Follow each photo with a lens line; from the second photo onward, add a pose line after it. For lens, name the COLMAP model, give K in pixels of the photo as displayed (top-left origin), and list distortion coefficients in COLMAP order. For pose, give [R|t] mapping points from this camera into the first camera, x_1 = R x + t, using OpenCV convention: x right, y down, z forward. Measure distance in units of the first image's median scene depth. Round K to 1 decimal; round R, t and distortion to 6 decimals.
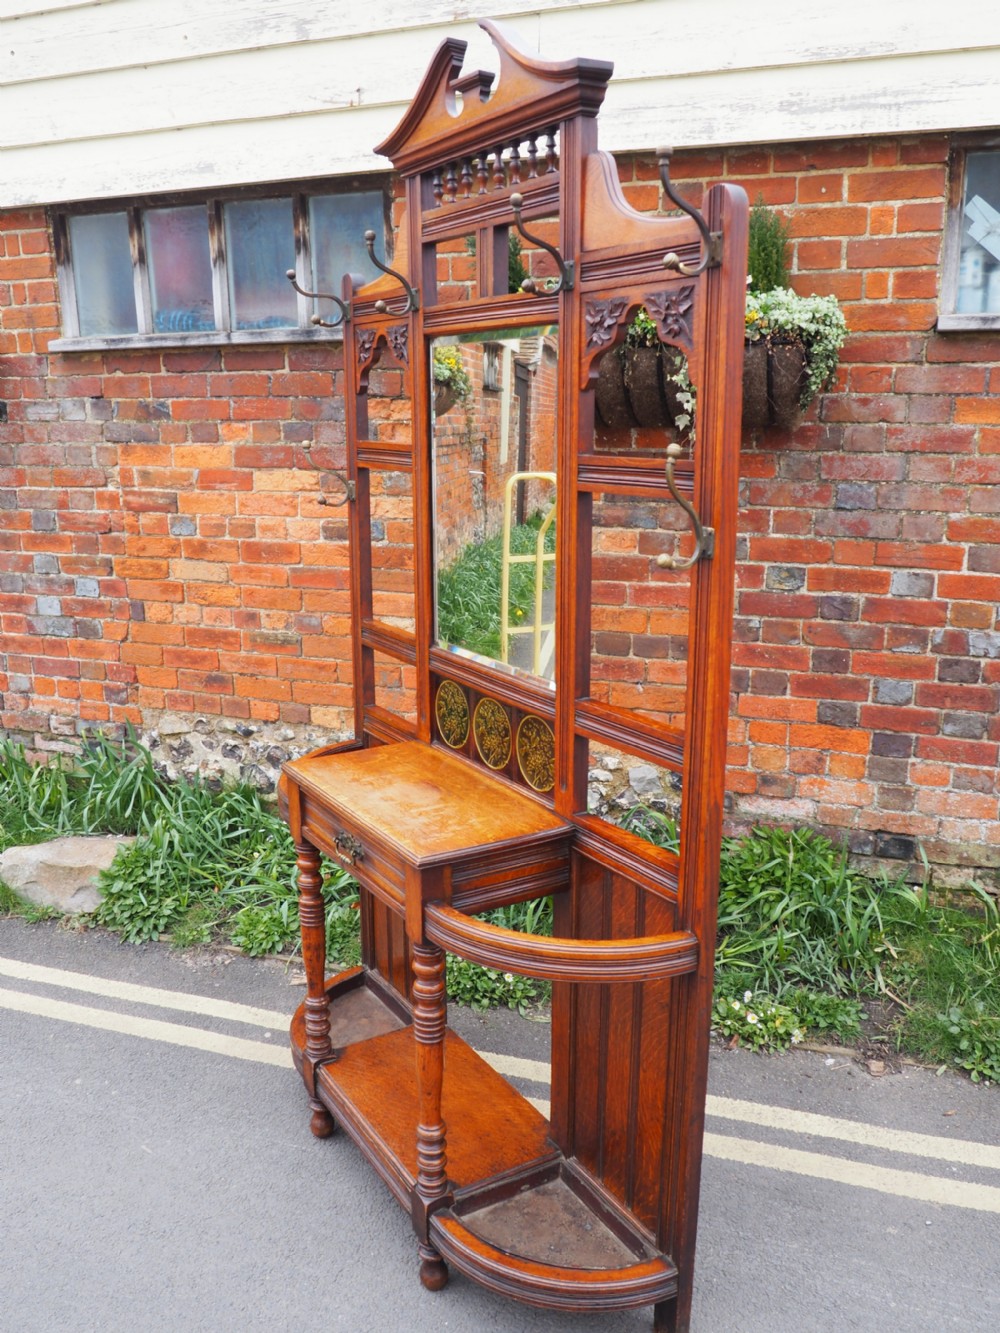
lens RADIAL K [[1140.3, 0, 500.0], [0, 1140.3, 666.5], [0, 0, 1]] dist [-0.031697, 0.012174]
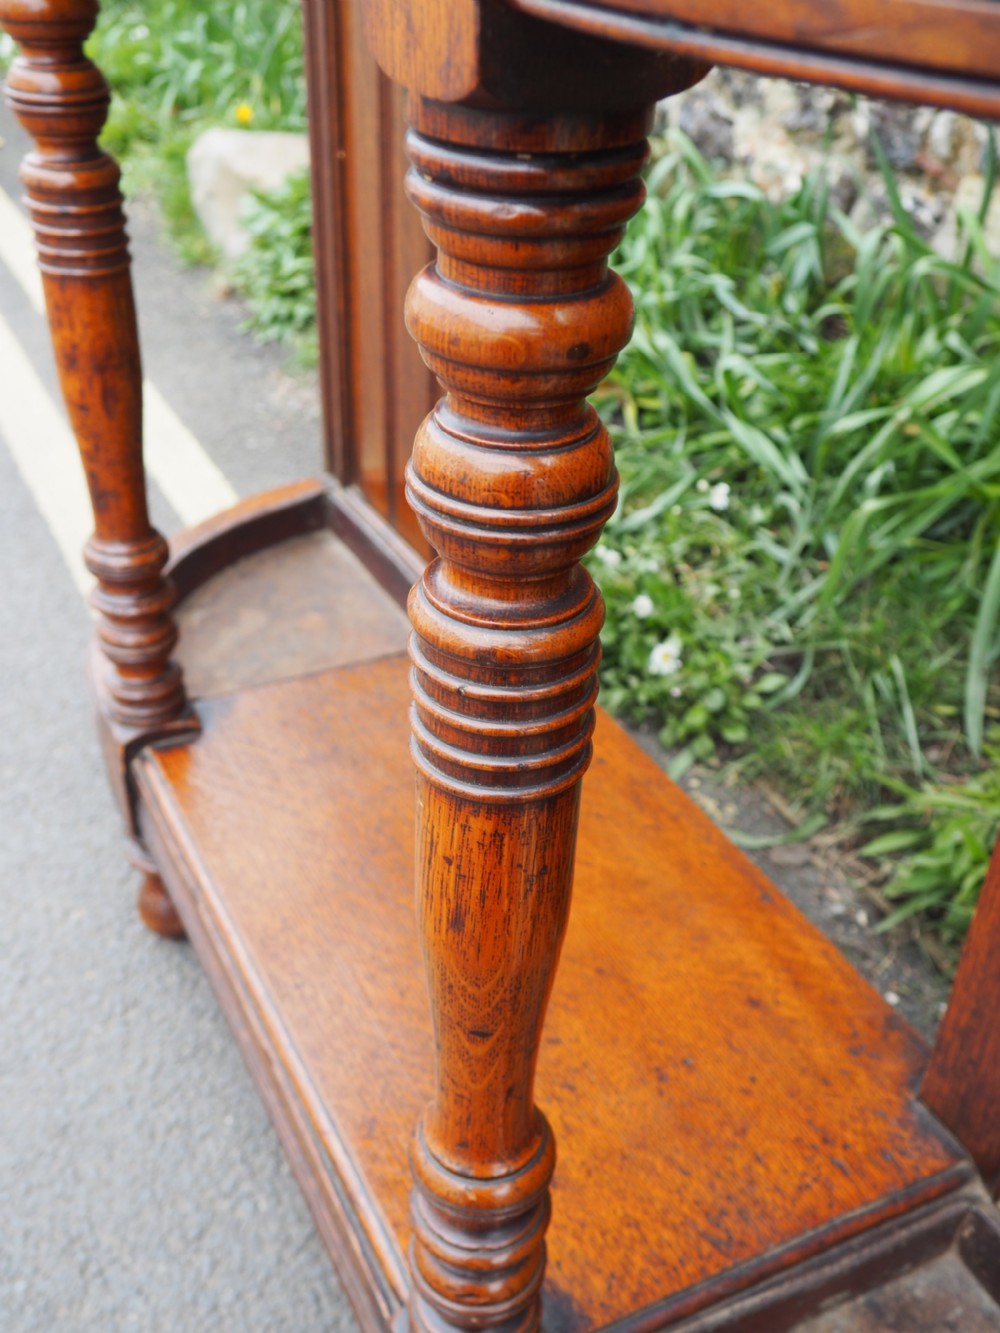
lens RADIAL K [[1140.3, 0, 500.0], [0, 1140.3, 666.5], [0, 0, 1]] dist [-0.031697, 0.012174]
pose [[0.995983, 0.075702, -0.047826, -0.051253], [-0.055139, 0.939332, 0.338548, 0.239748], [0.070553, -0.334551, 0.939733, 0.794071]]
